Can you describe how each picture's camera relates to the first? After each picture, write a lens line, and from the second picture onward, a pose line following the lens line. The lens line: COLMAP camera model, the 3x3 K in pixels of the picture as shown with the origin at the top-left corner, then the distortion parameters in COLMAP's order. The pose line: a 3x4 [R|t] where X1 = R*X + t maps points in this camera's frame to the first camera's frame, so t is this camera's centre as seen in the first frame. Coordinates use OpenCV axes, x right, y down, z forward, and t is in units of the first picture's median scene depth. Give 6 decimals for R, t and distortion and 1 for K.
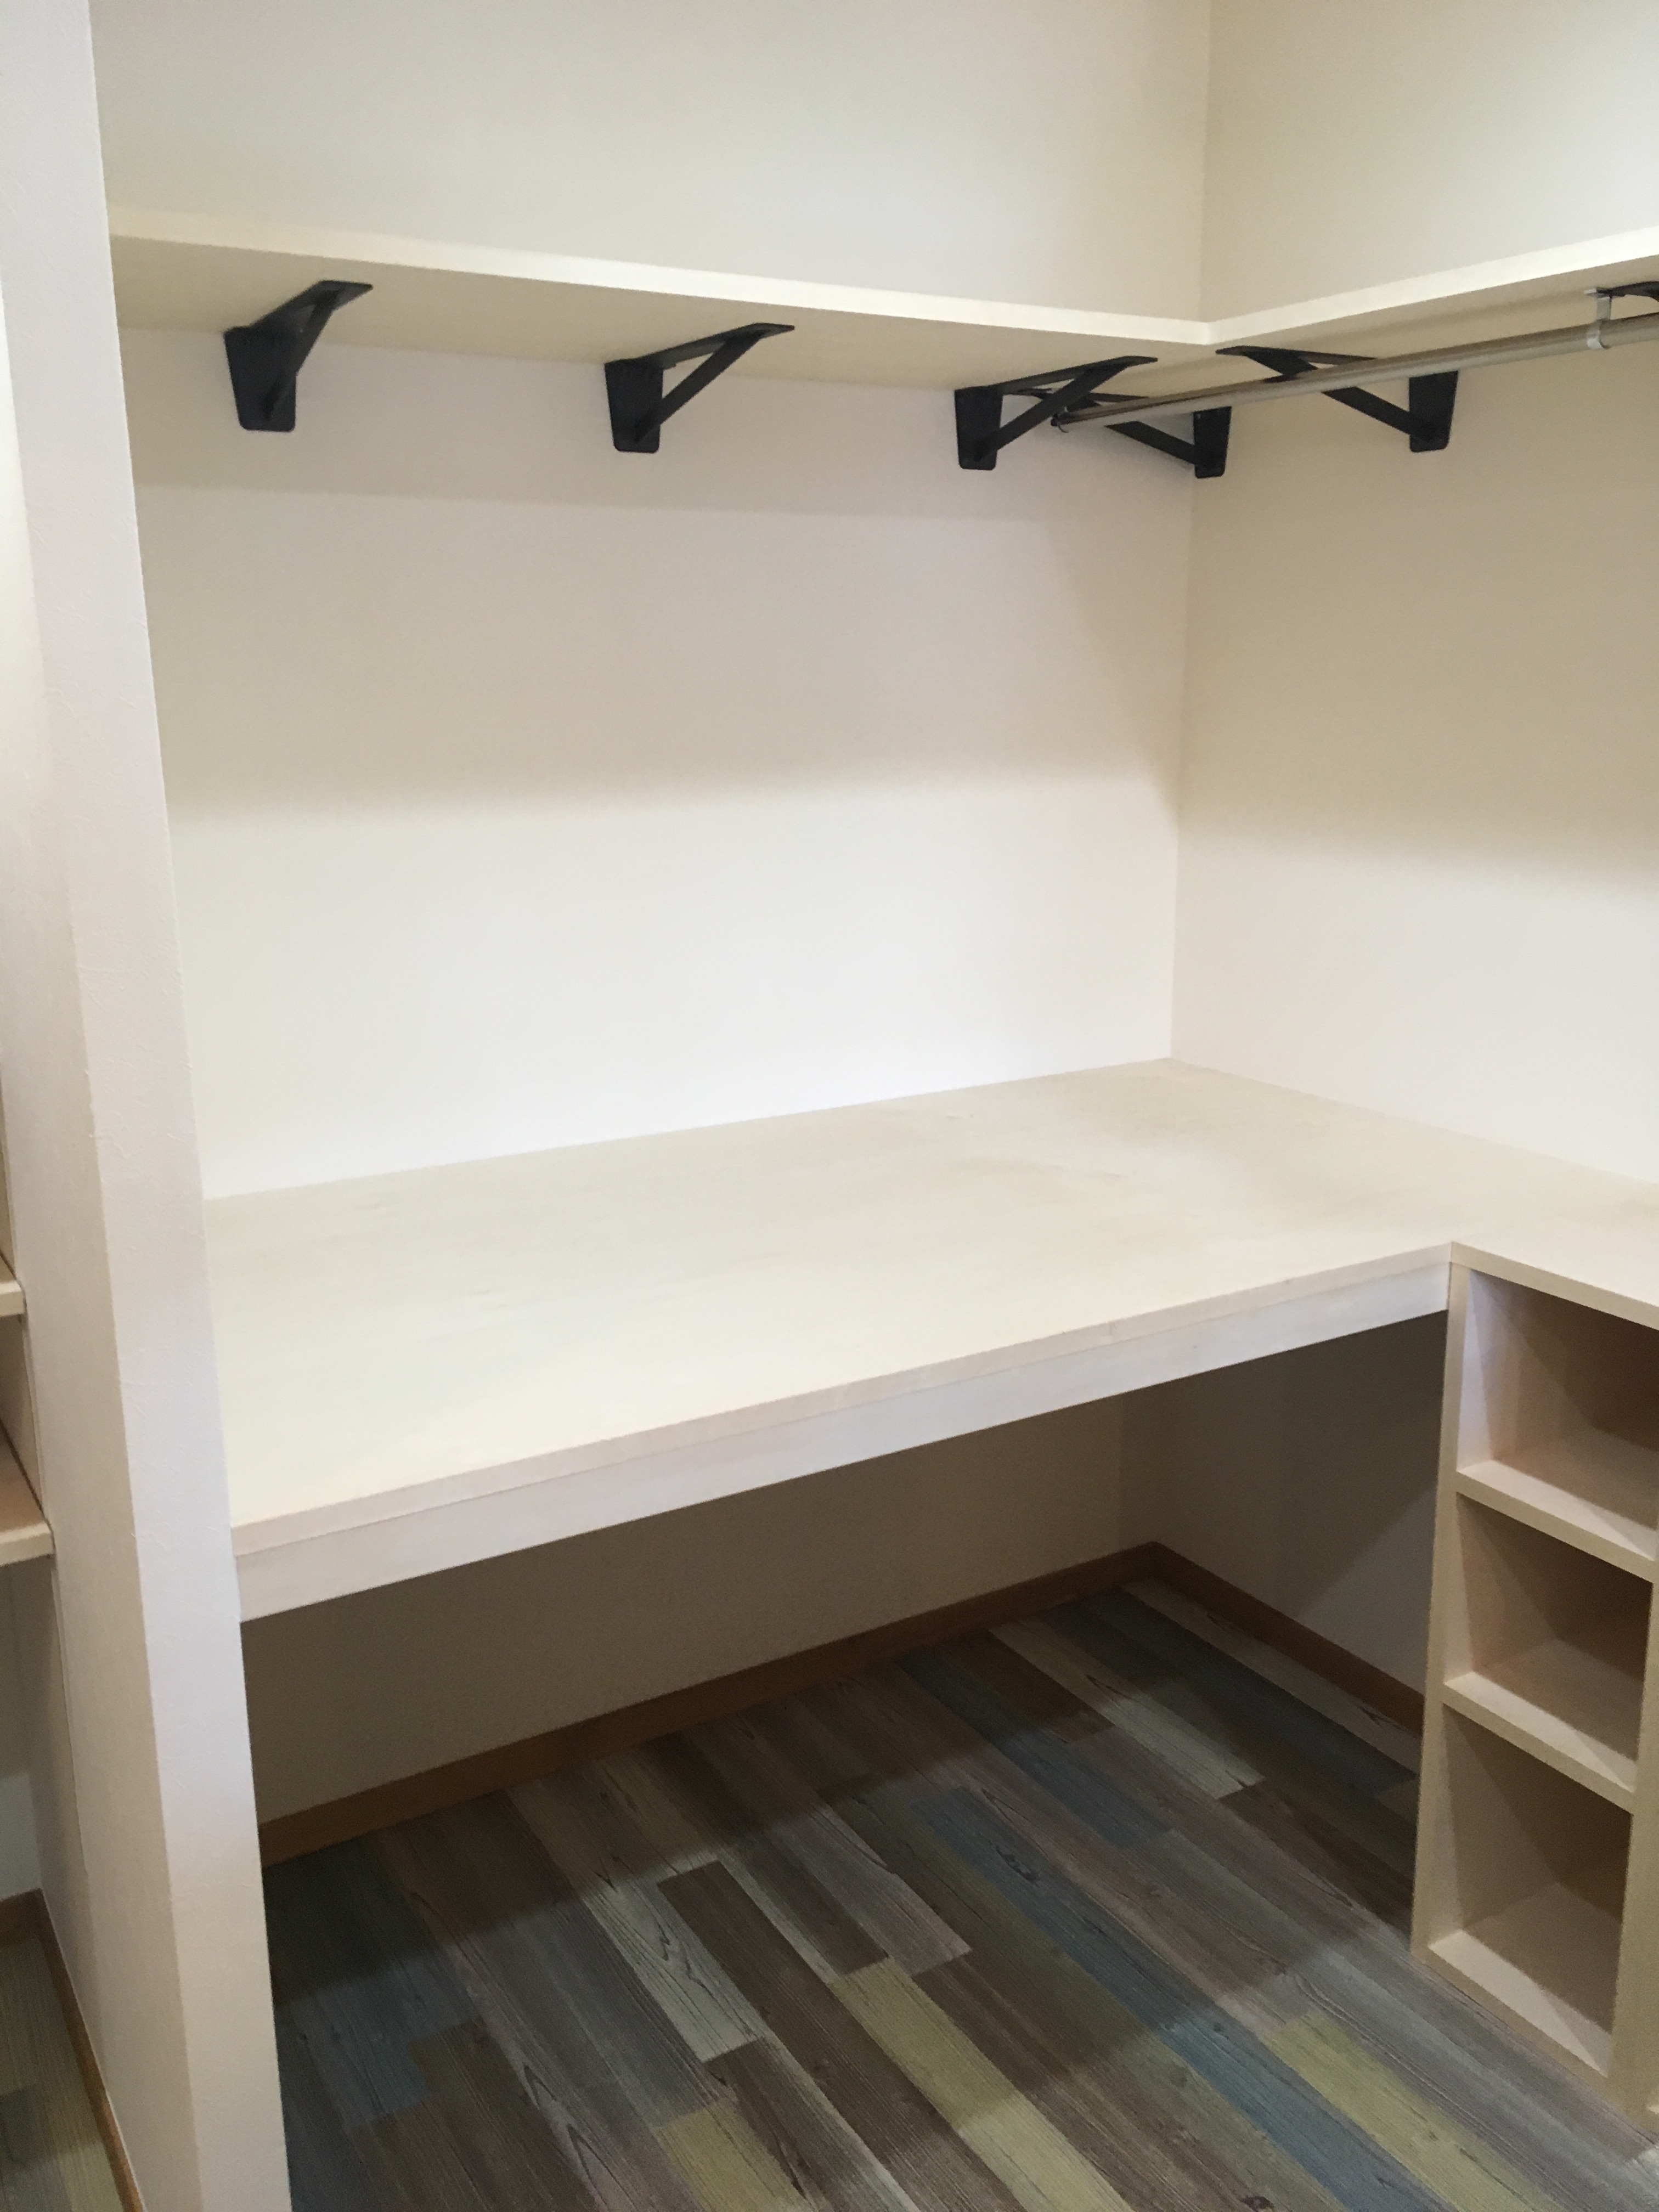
lens RADIAL K [[1859.5, 0, 837.5], [0, 1859.5, 1104.8], [0, 0, 1]] dist [0.015563, -0.002779]
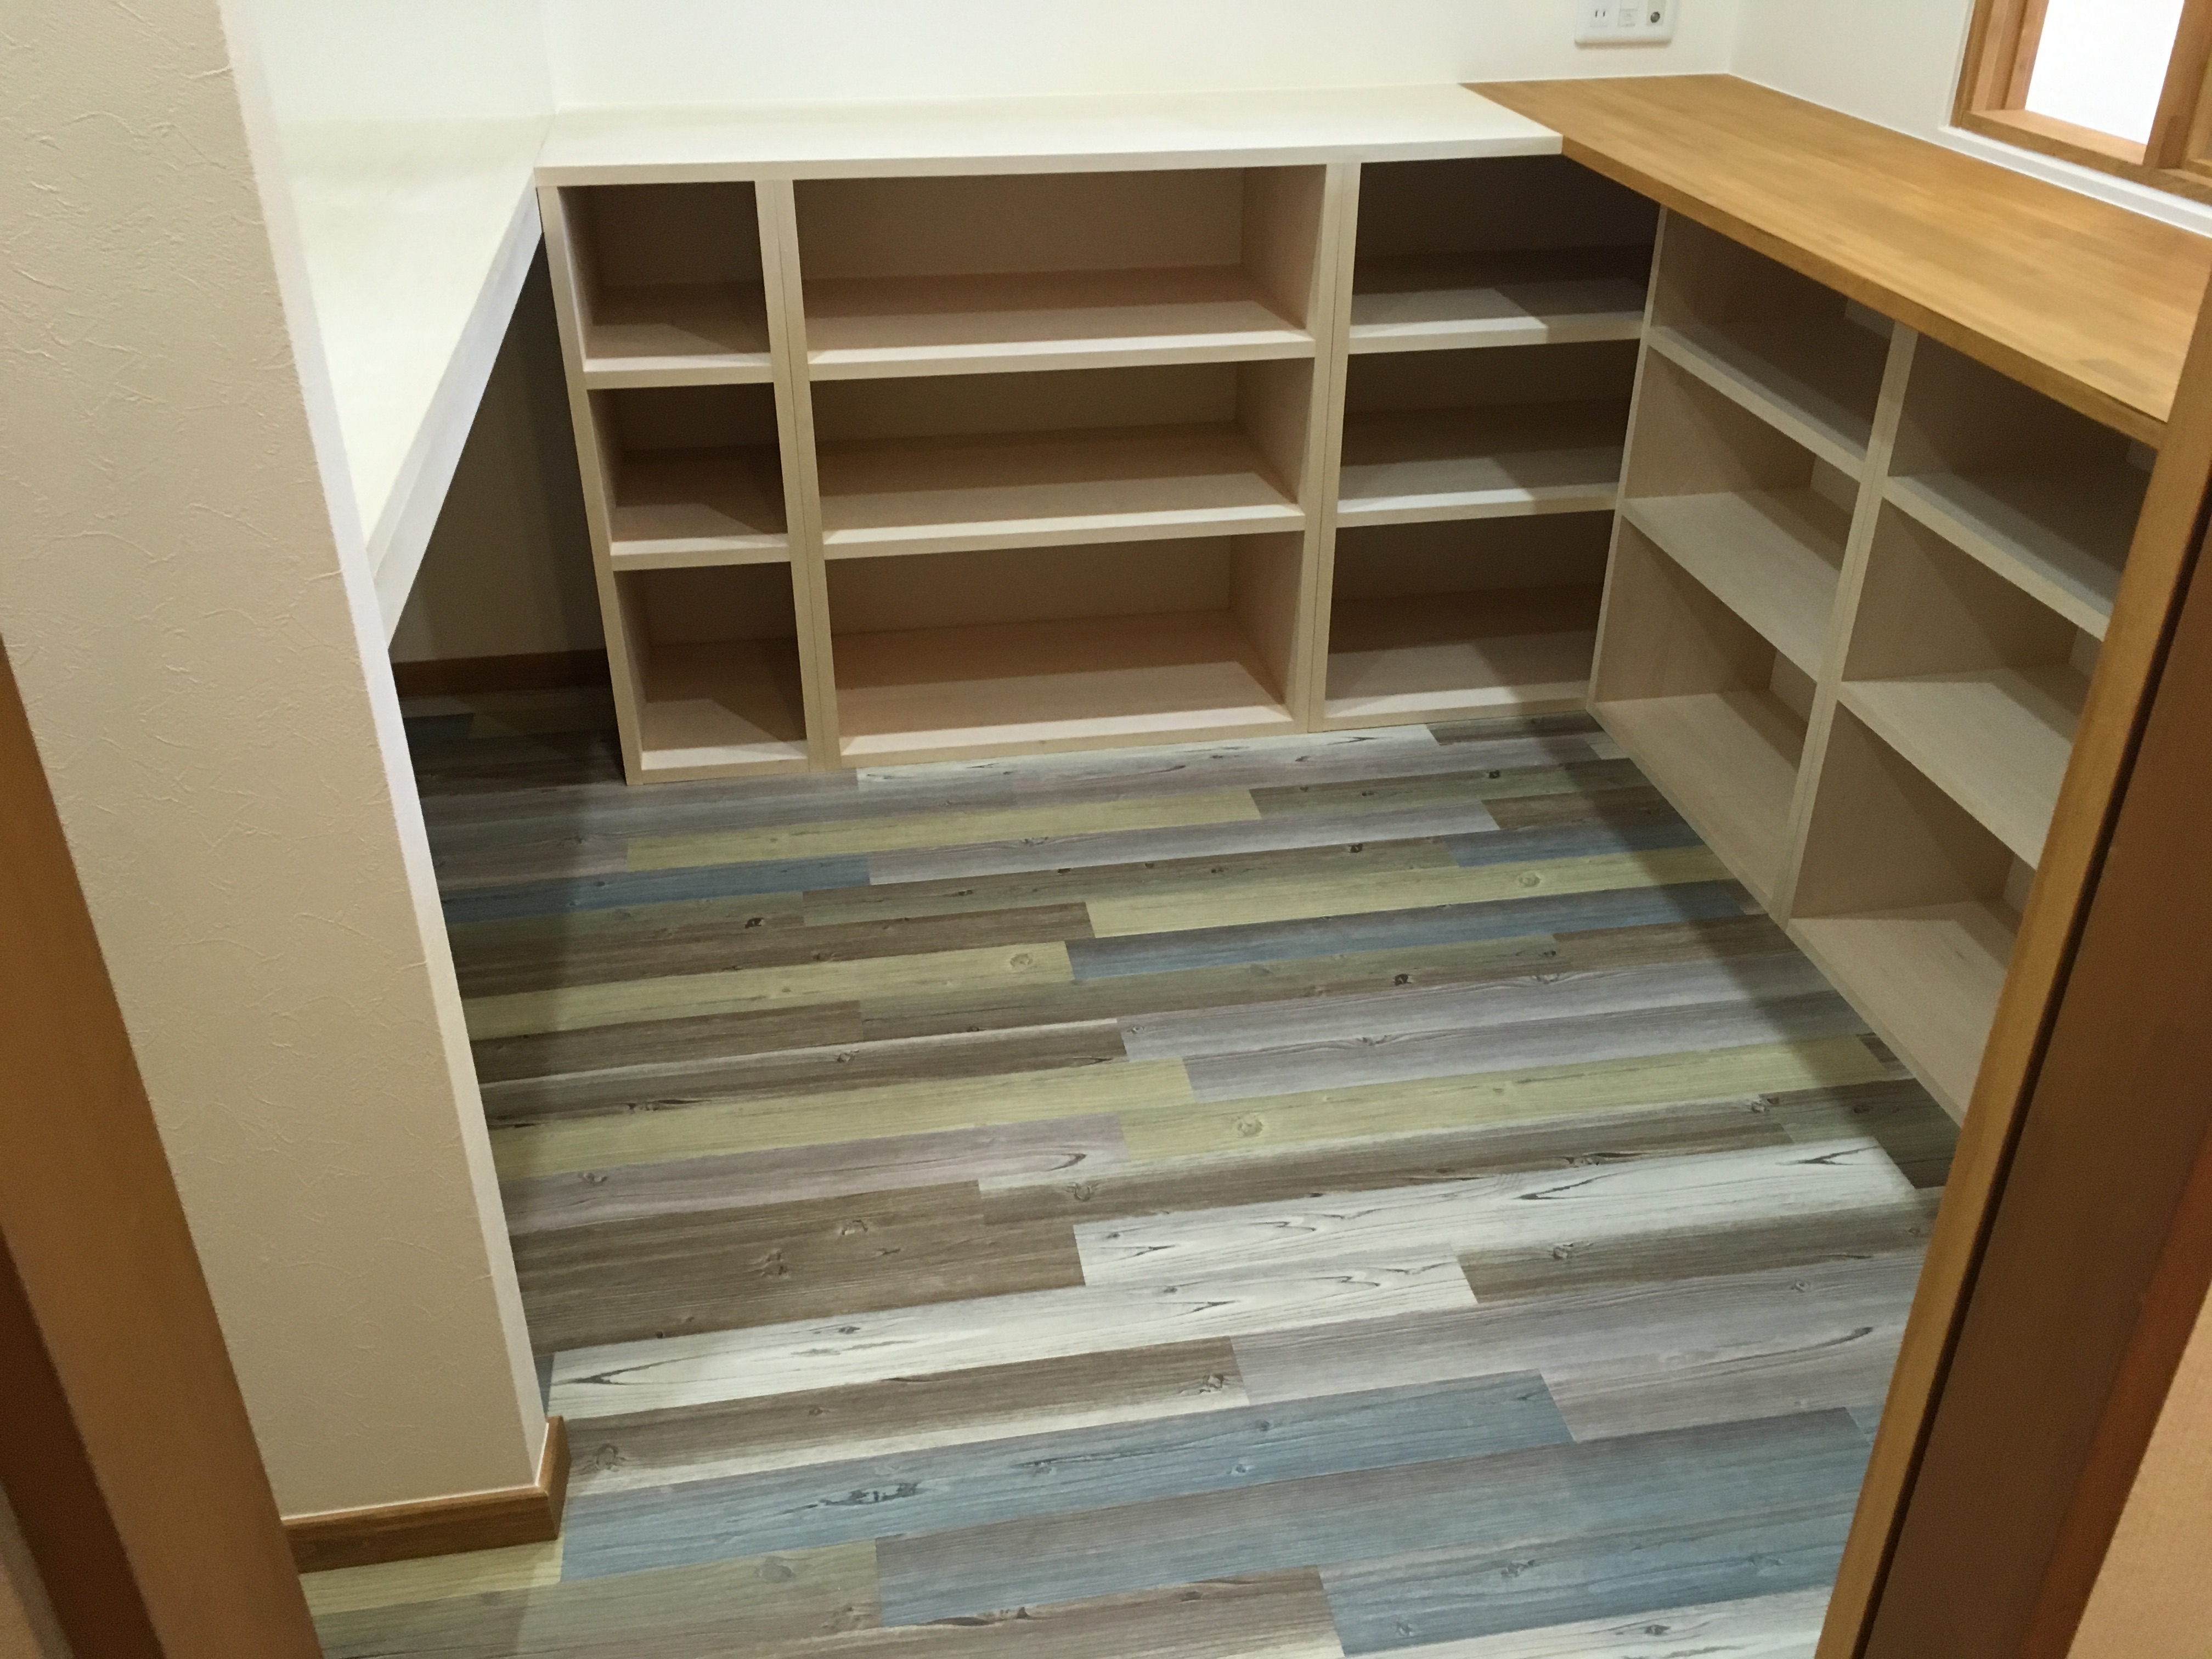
lens RADIAL K [[1864.4, 0, 1118.0], [0, 1864.4, 790.3], [0, 0, 1]] dist [0.066804, -0.066641]
pose [[0.369643, -0.448831, 0.813582, -0.607737], [0.208192, 0.893342, 0.398242, 0.027037], [-0.905549, 0.022174, 0.423661, 0.175777]]
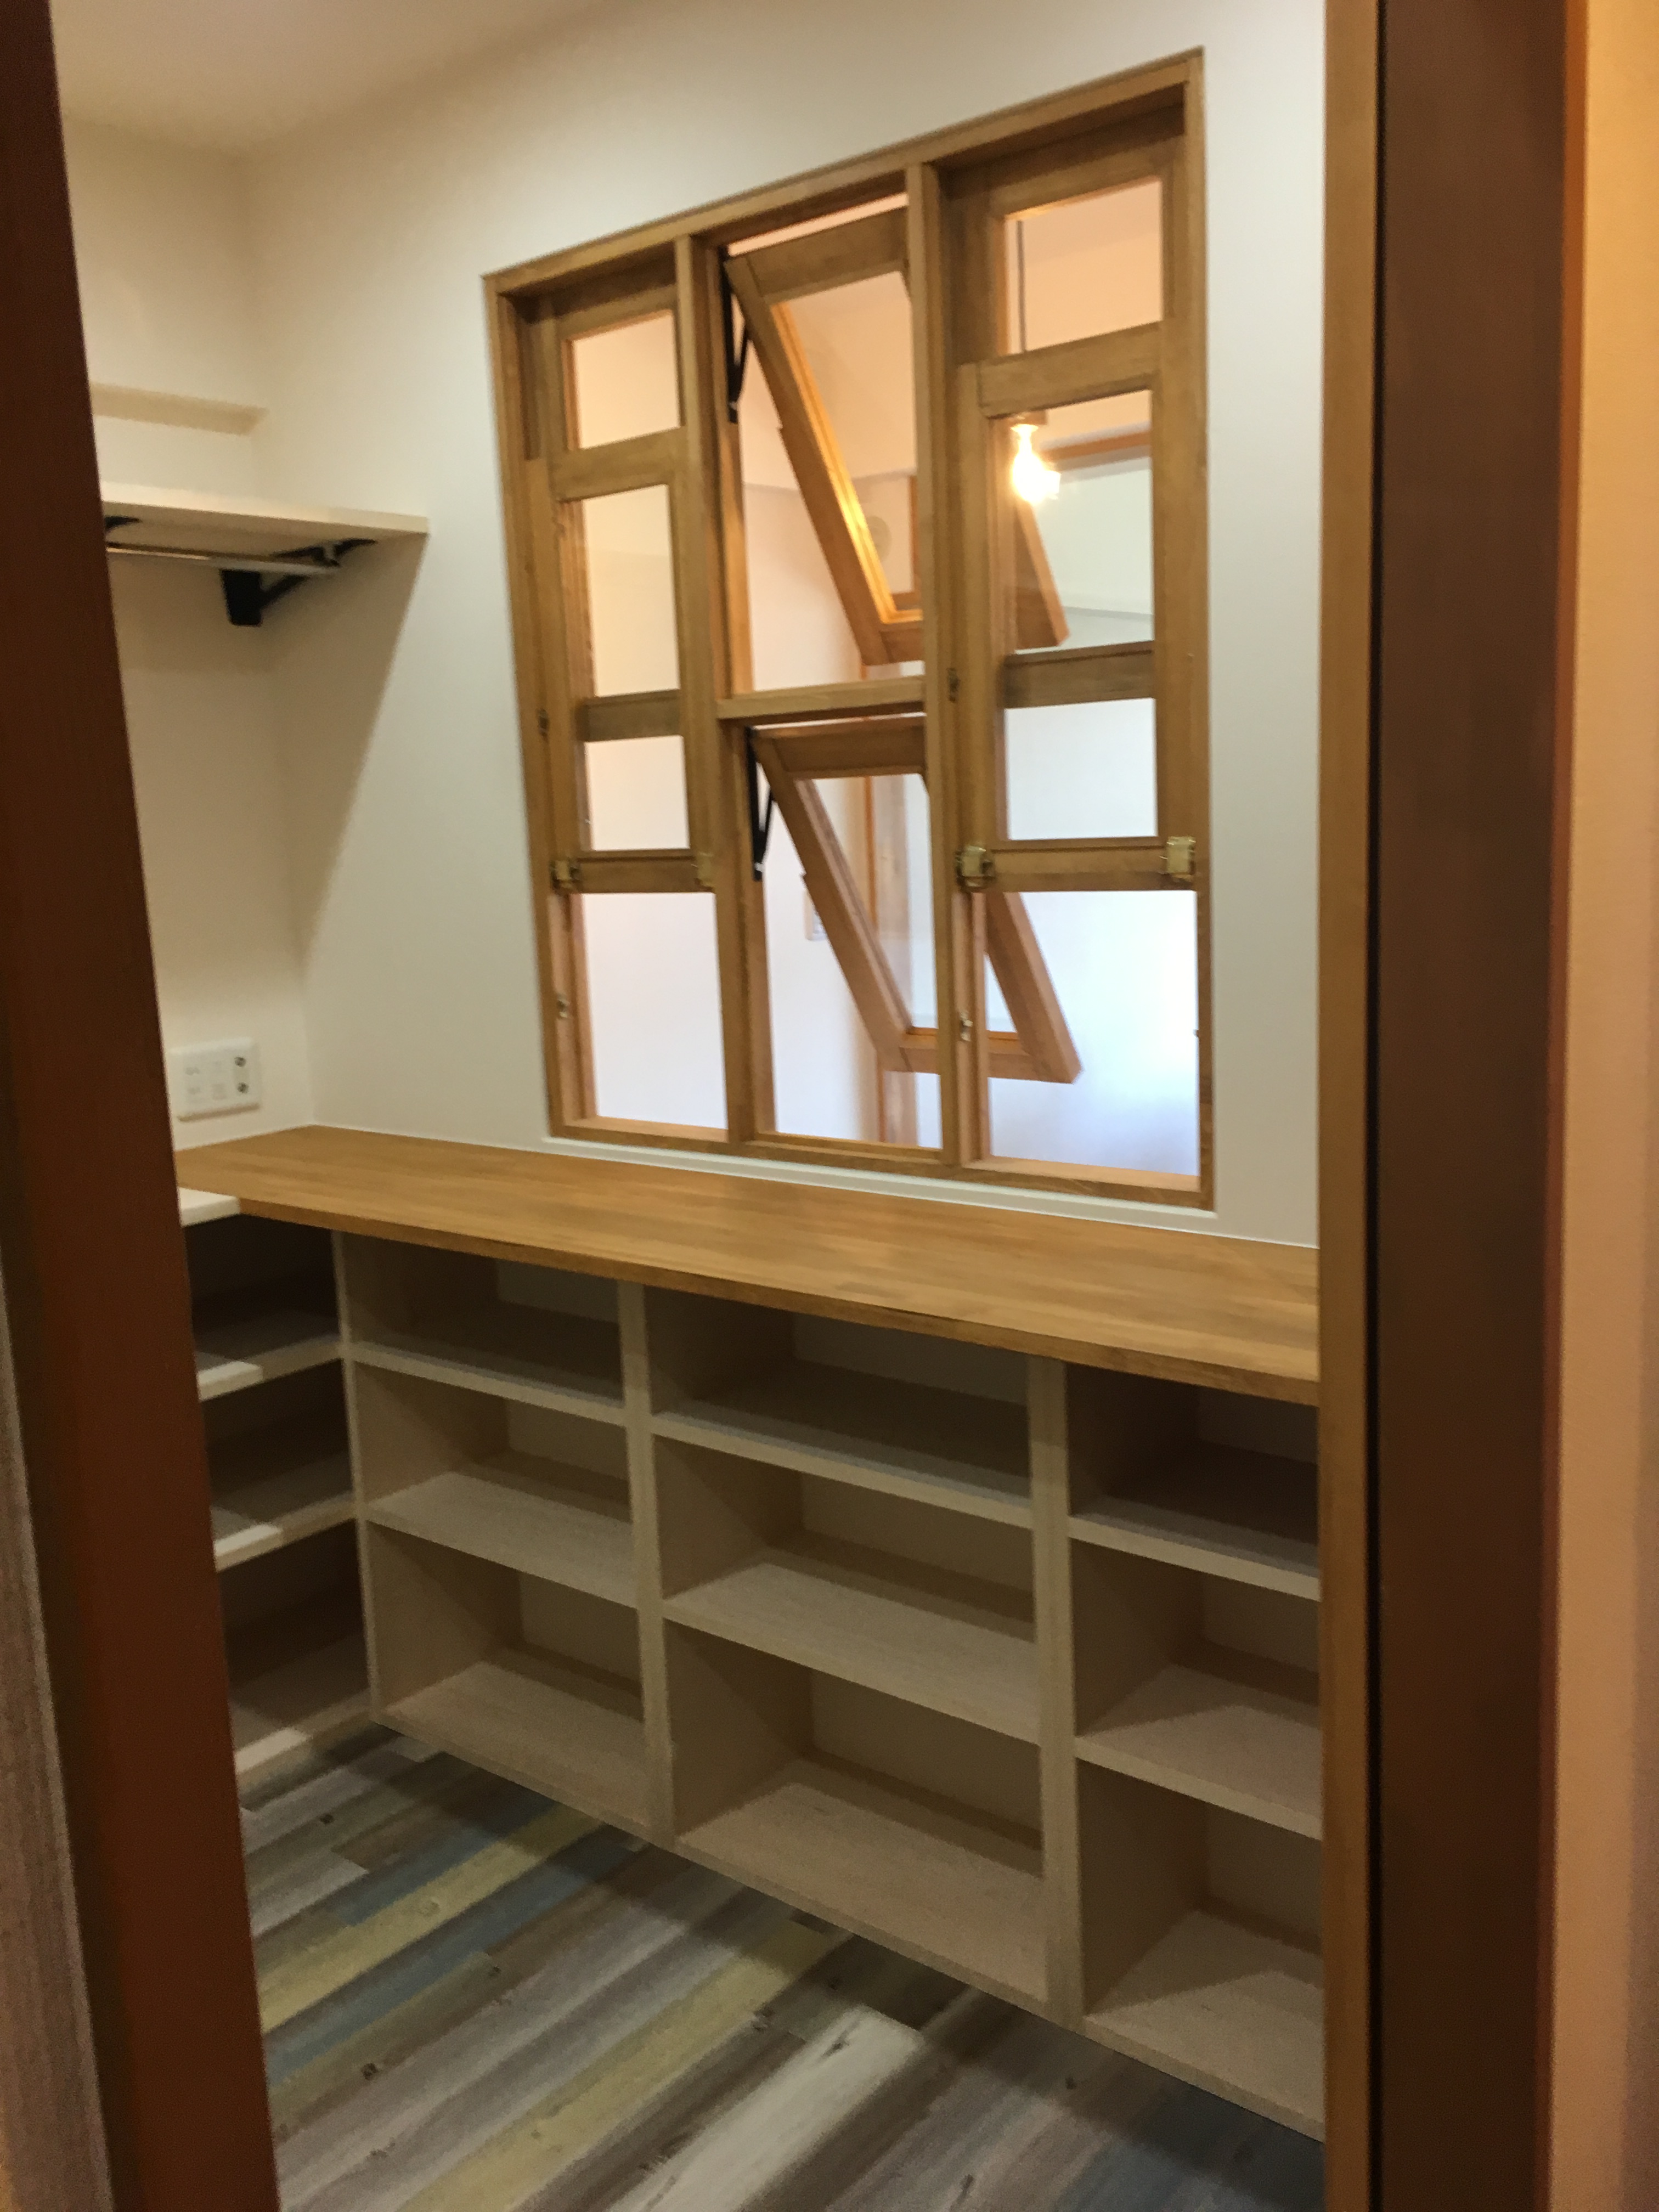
lens RADIAL K [[1828.9, 0, 829.1], [0, 1828.9, 1074.6], [0, 0, 1]] dist [0.032237, -0.011311]
pose [[-0.304067, -0.119372, 0.945142, -0.648212], [0.268885, 0.941026, 0.205356, -0.037442], [-0.913917, 0.316577, -0.254037, 0.336579]]
